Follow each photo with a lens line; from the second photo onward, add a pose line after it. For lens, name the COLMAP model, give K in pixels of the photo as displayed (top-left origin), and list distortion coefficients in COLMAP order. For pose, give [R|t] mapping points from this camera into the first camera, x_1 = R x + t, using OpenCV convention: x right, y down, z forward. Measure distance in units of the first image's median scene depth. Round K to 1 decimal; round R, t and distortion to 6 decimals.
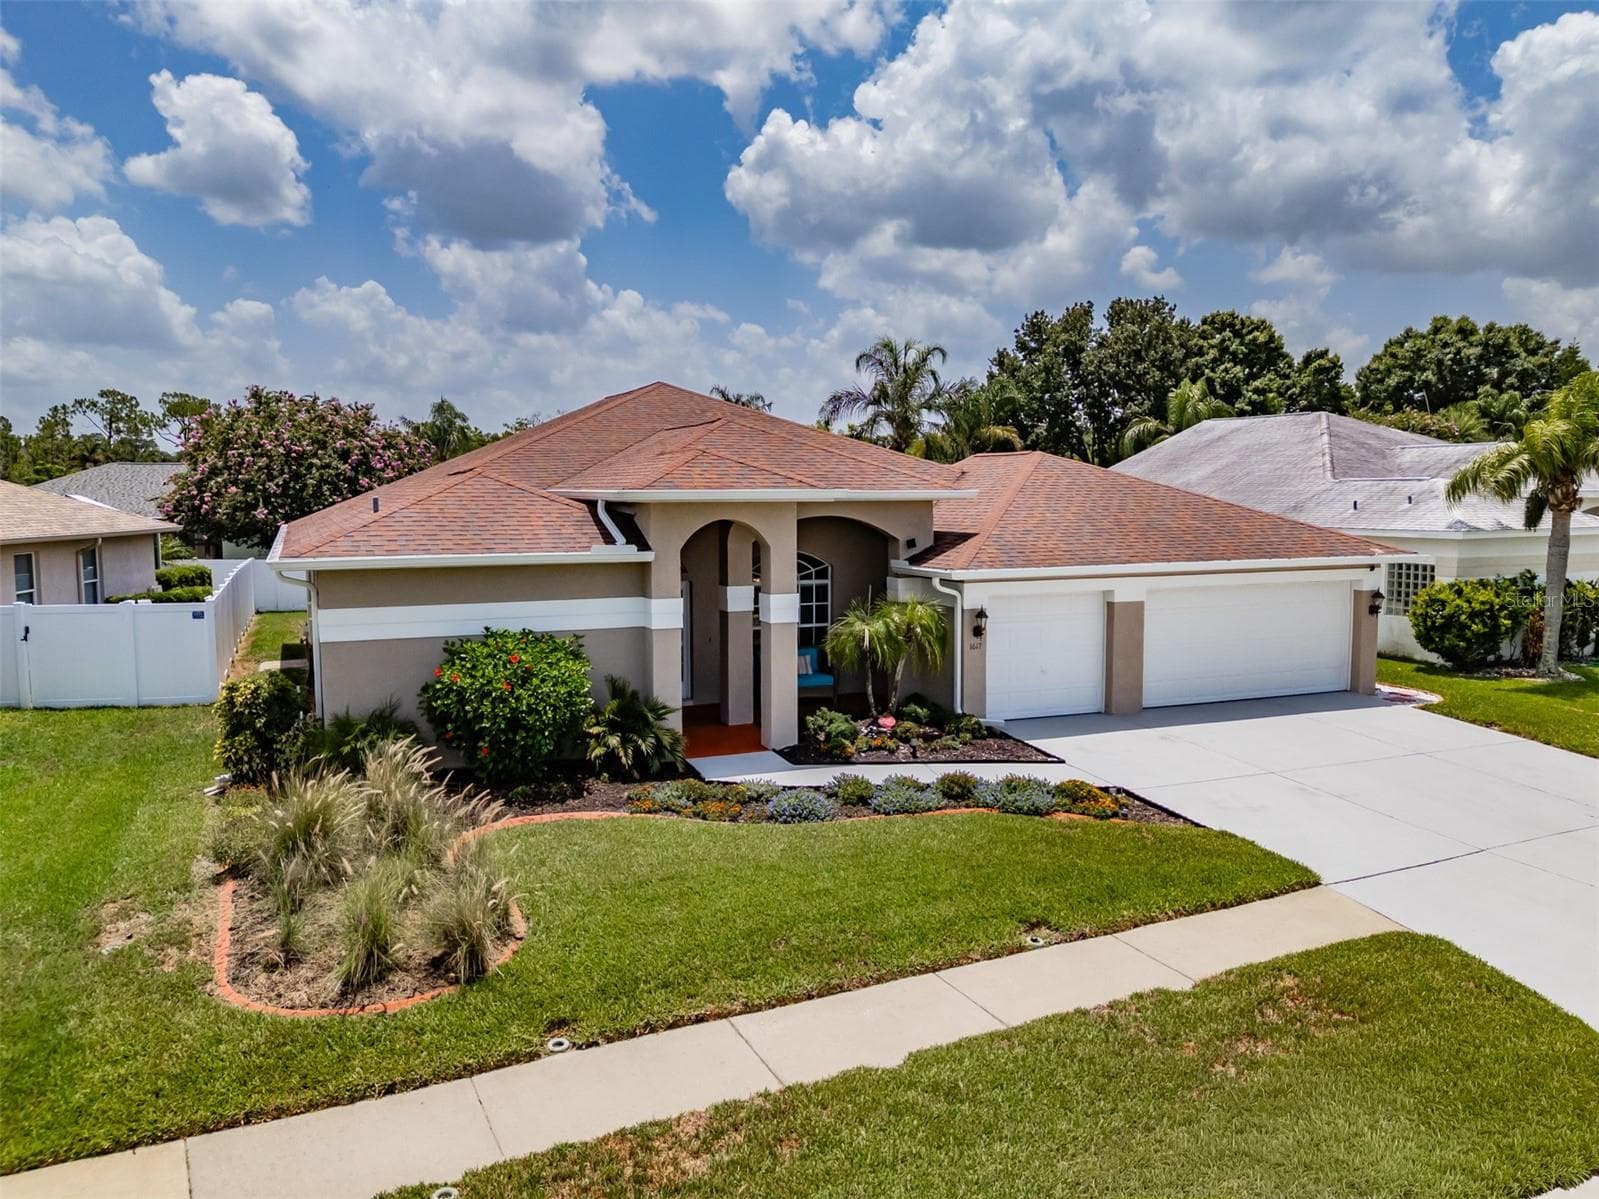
lens RADIAL K [[1198.7, 0, 805.8], [0, 1198.7, 596.6], [0, 0, 1]] dist [0.082103, -0.087456]
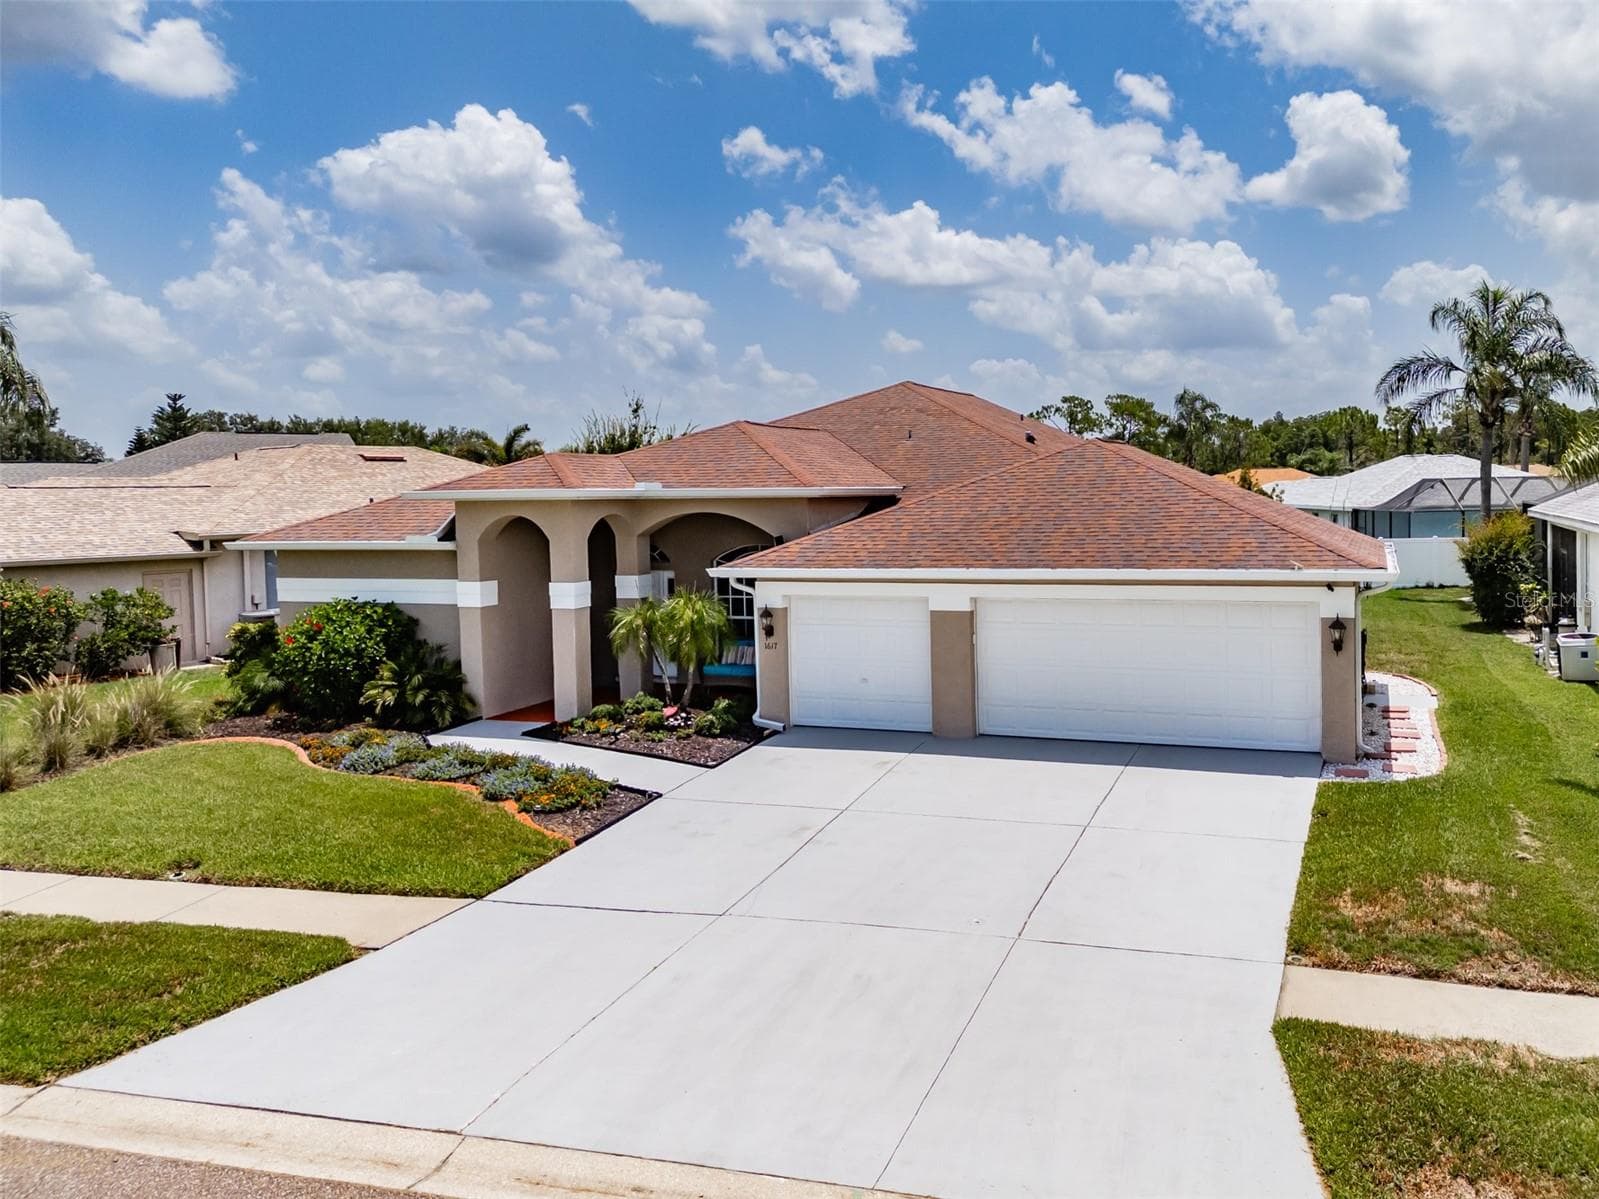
lens RADIAL K [[1291.9, 0, 949.0], [0, 1291.9, 569.6], [0, 0, 1]] dist [0.094917, -0.092717]
pose [[0.748082, 0.031975, -0.662836, 1.049001], [-0.043940, 0.999033, -0.001398, -0.028714], [0.662150, 0.030171, 0.748763, 0.344237]]
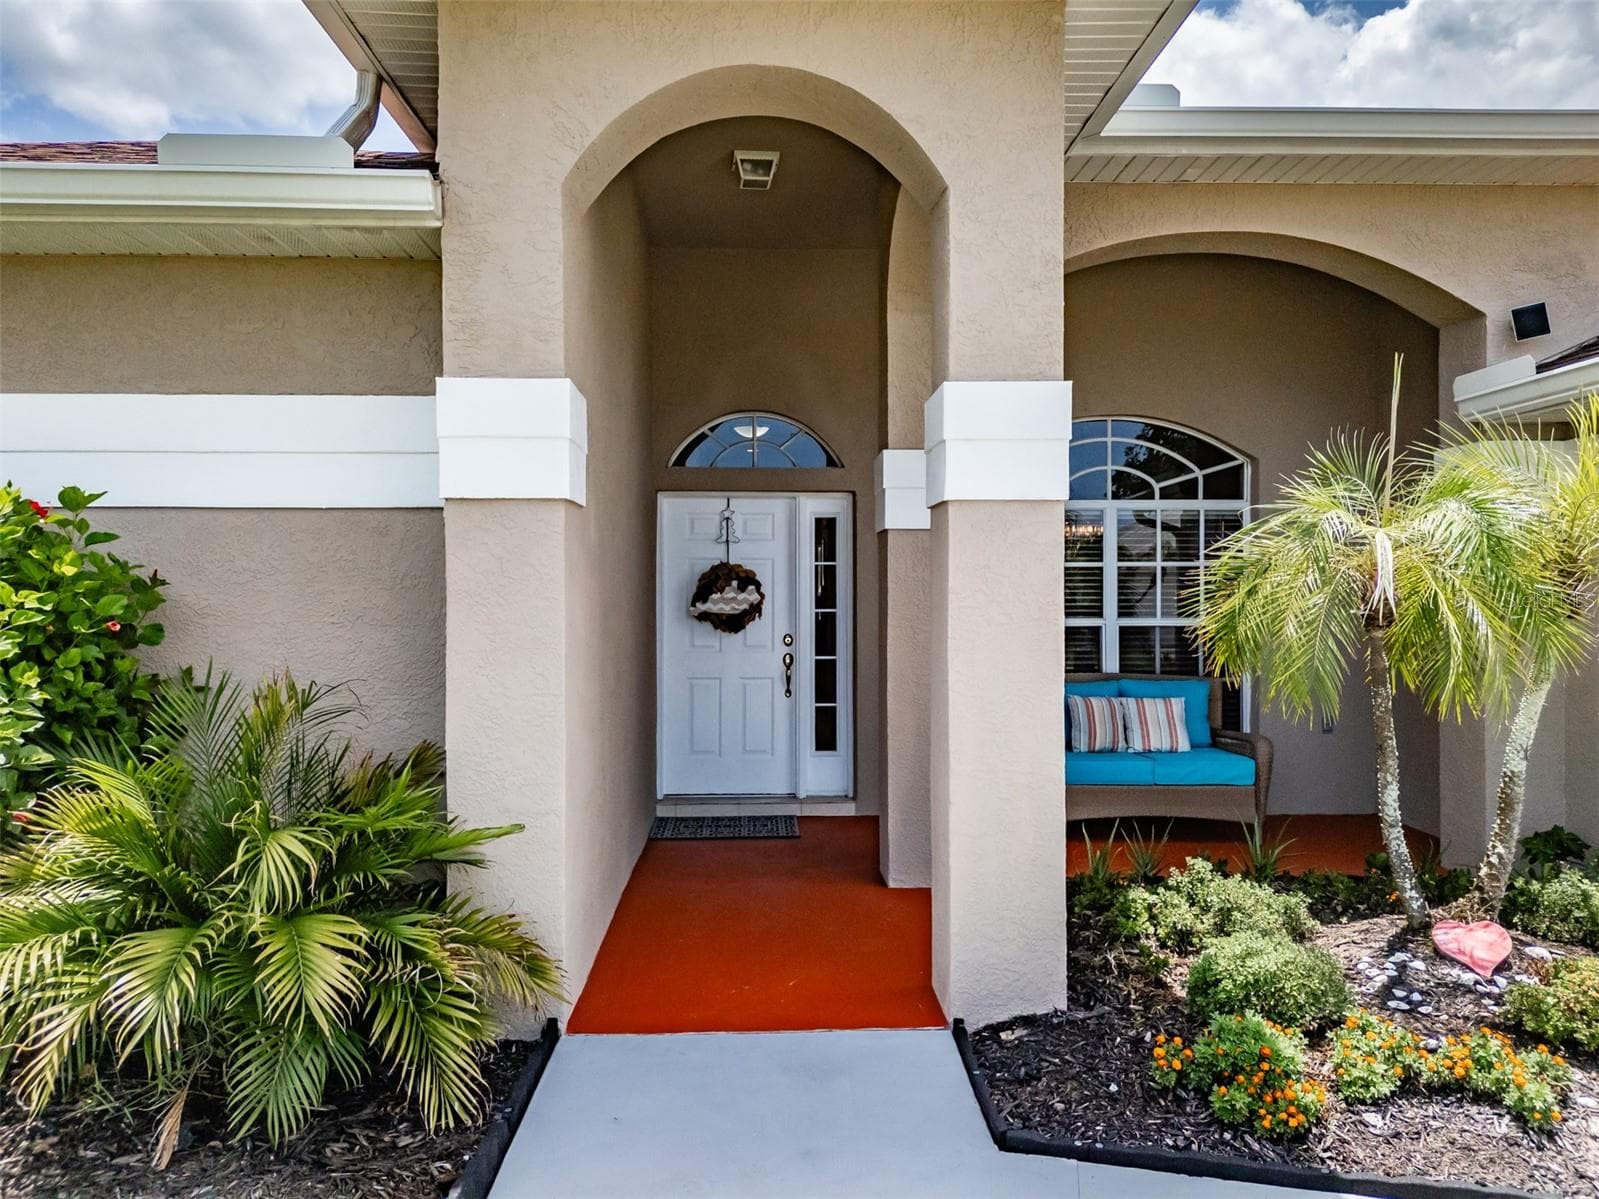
lens RADIAL K [[1204.2, 0, 798.4], [0, 1204.2, 591.9], [0, 0, 1]] dist [0.078084, -0.076672]
pose [[0.933606, -0.003067, -0.358288, 0.031464], [-0.029427, 0.995929, -0.085205, 0.063543], [0.357091, 0.090091, 0.929715, 0.766769]]
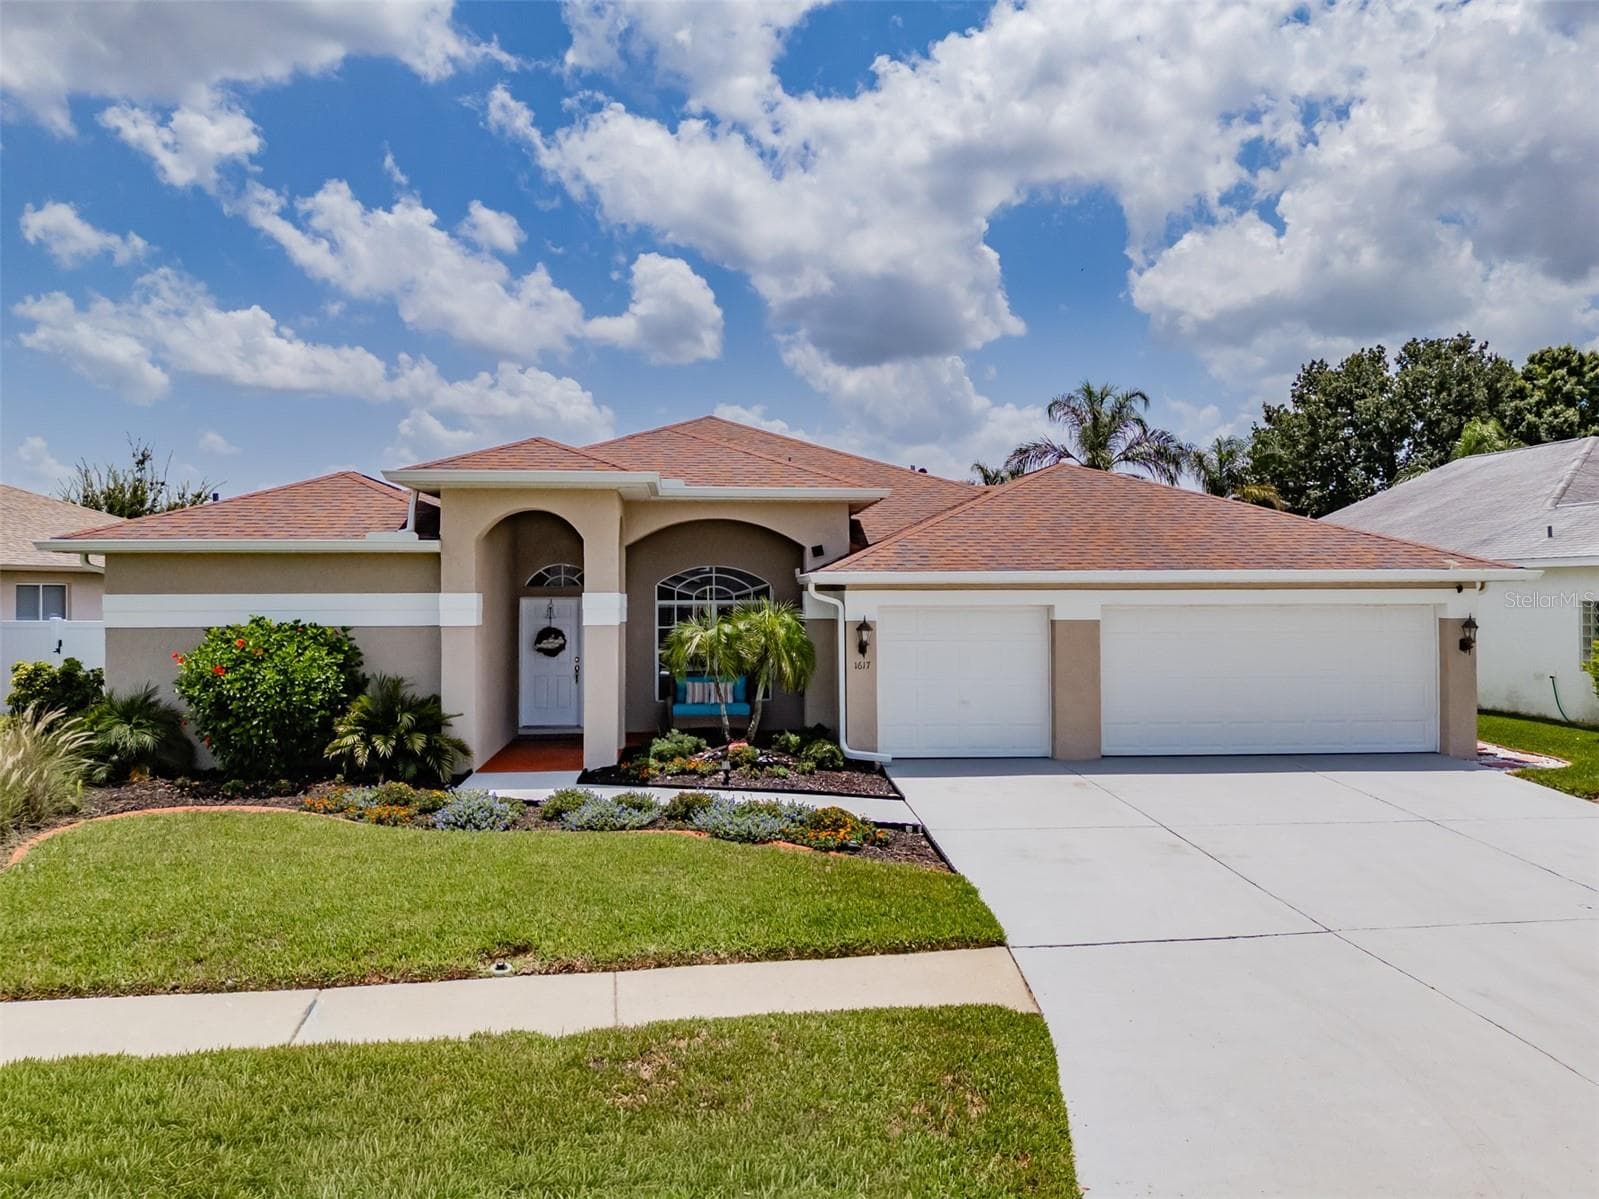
lens RADIAL K [[1214.5, 0, 799.5], [0, 1214.5, 599.5], [0, 0, 1]] dist [0.075116, -0.082581]
pose [[0.952323, -0.000561, -0.305092, 0.399832], [-0.025471, 0.996361, -0.081338, 0.072849], [0.304027, 0.085231, 0.948843, 0.195352]]
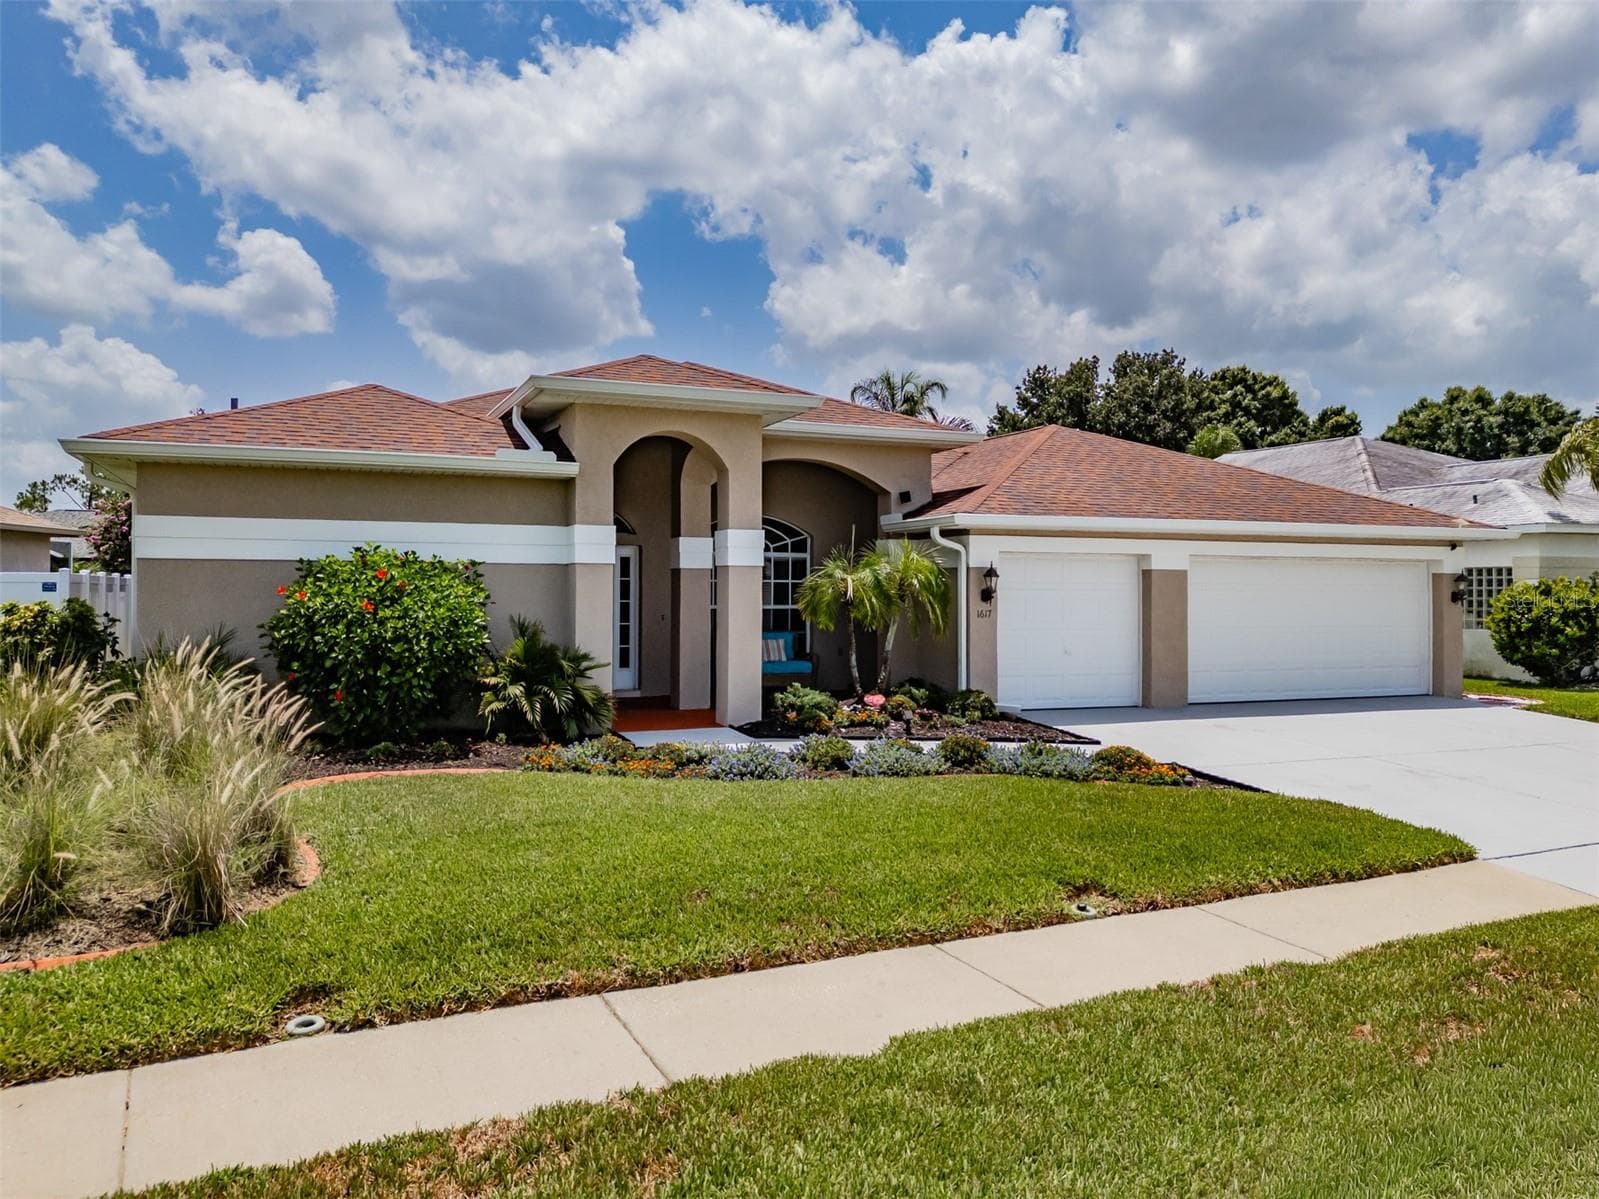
lens RADIAL K [[1204.2, 0, 798.4], [0, 1204.2, 591.9], [0, 0, 1]] dist [0.078084, -0.076672]
pose [[0.999976, 0.003790, -0.005857, 0.022532], [-0.004304, 0.995896, -0.090403, 0.113023], [0.005490, 0.090426, 0.995888, 0.204583]]
